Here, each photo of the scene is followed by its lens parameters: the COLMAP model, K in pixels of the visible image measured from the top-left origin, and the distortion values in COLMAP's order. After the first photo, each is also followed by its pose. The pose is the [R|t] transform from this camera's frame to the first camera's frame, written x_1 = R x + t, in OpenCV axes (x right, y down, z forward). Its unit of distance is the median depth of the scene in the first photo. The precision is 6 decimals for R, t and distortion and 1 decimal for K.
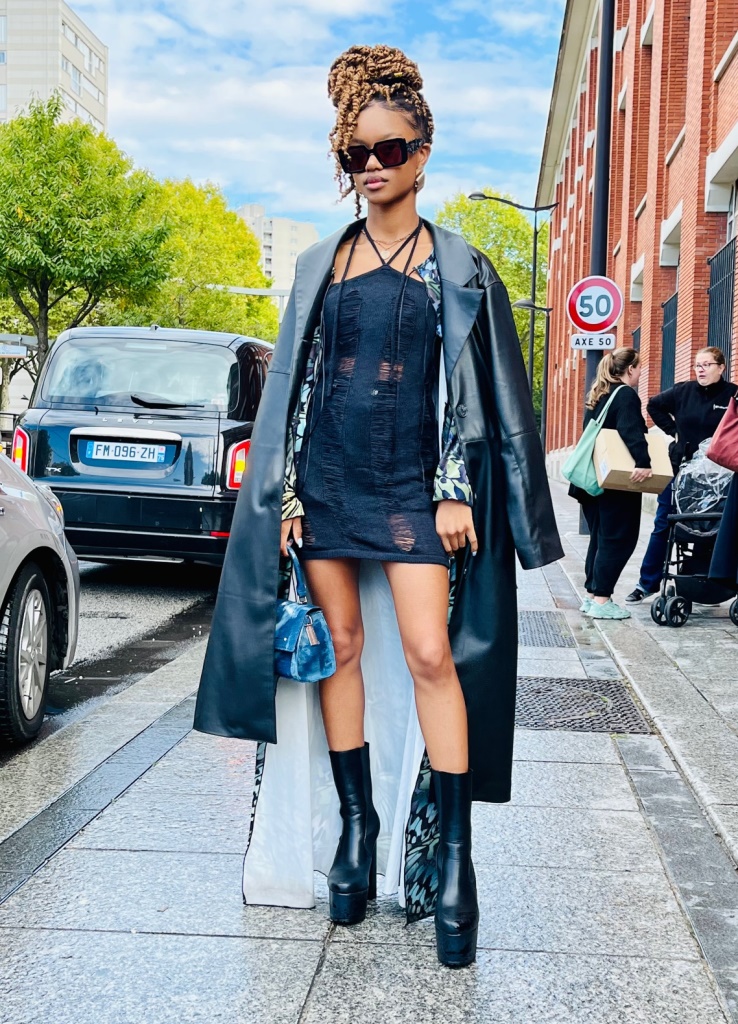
lens RADIAL K [[1385.1, 0, 370.8], [0, 1385.1, 508.3], [0, 0, 1]] dist [0.024213, 0.000000]
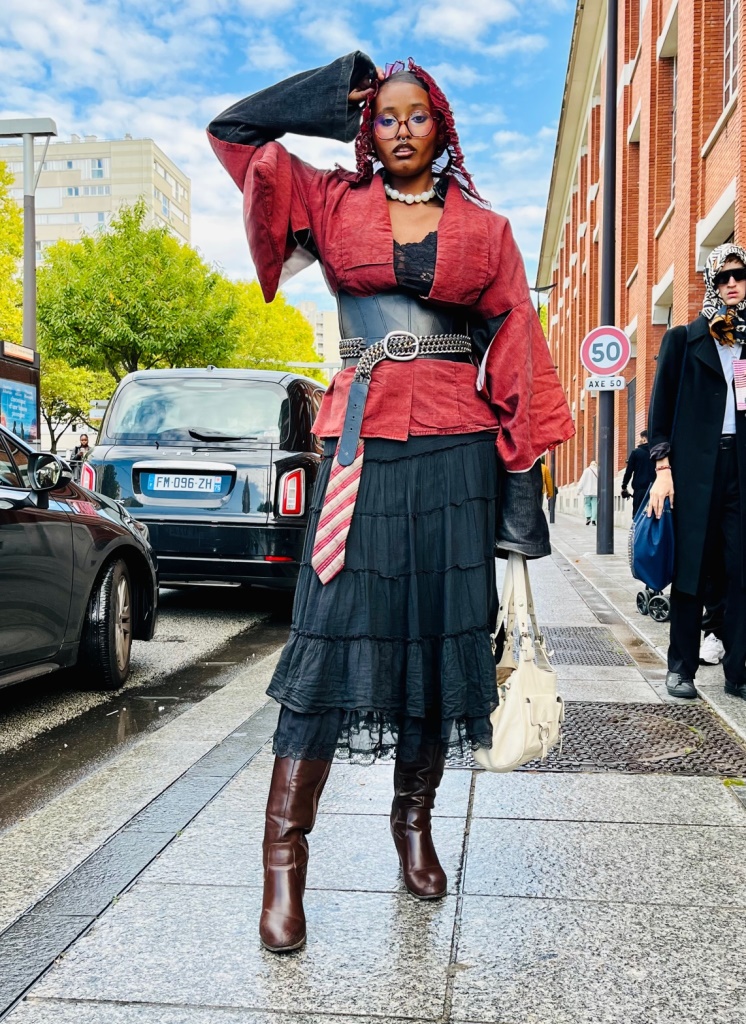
lens RADIAL K [[1036.2, 0, 368.8], [0, 1036.2, 515.6], [0, 0, 1]] dist [0.003186, 0.000000]
pose [[0.999233, -0.022512, -0.032029, -0.007235], [0.021658, 0.999407, -0.026753, 0.005586], [0.032612, 0.026039, 0.999129, 0.139965]]
